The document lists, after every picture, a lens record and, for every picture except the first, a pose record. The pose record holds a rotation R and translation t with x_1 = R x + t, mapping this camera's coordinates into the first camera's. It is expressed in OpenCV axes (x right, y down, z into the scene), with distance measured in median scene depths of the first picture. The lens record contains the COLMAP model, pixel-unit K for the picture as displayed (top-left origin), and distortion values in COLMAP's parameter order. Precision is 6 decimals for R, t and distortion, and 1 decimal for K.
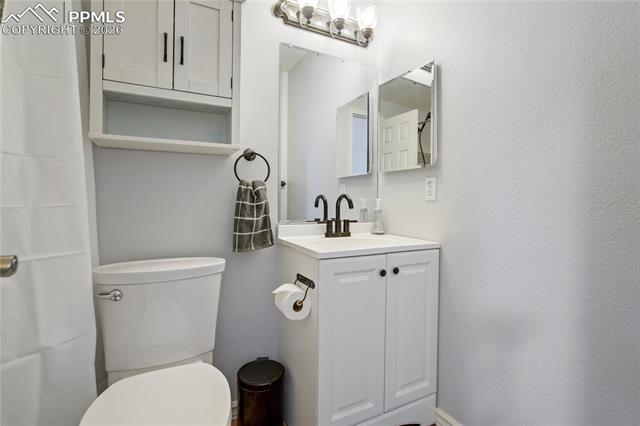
lens RADIAL K [[311.0, 0, 320.7], [0, 311.0, 191.9], [0, 0, 1]] dist [-0.002200, -0.000069]
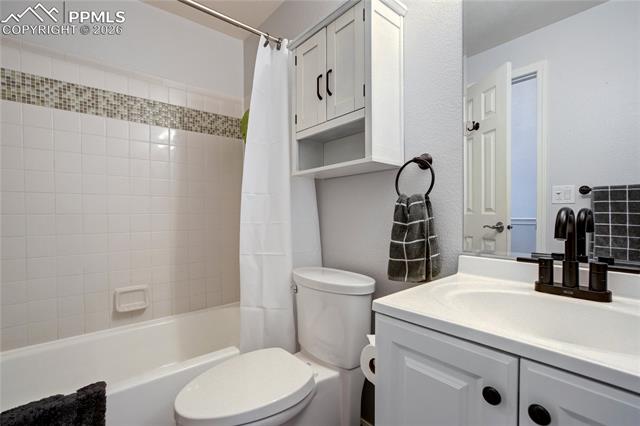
lens RADIAL K [[292.4, 0, 324.2], [0, 292.4, 216.7], [0, 0, 1]] dist [-0.004938, -0.000073]
pose [[0.252403, 0.005685, -0.967605, 0.511835], [0.039209, 0.999101, 0.016098, -0.001696], [0.966827, -0.042002, 0.251954, 0.660793]]
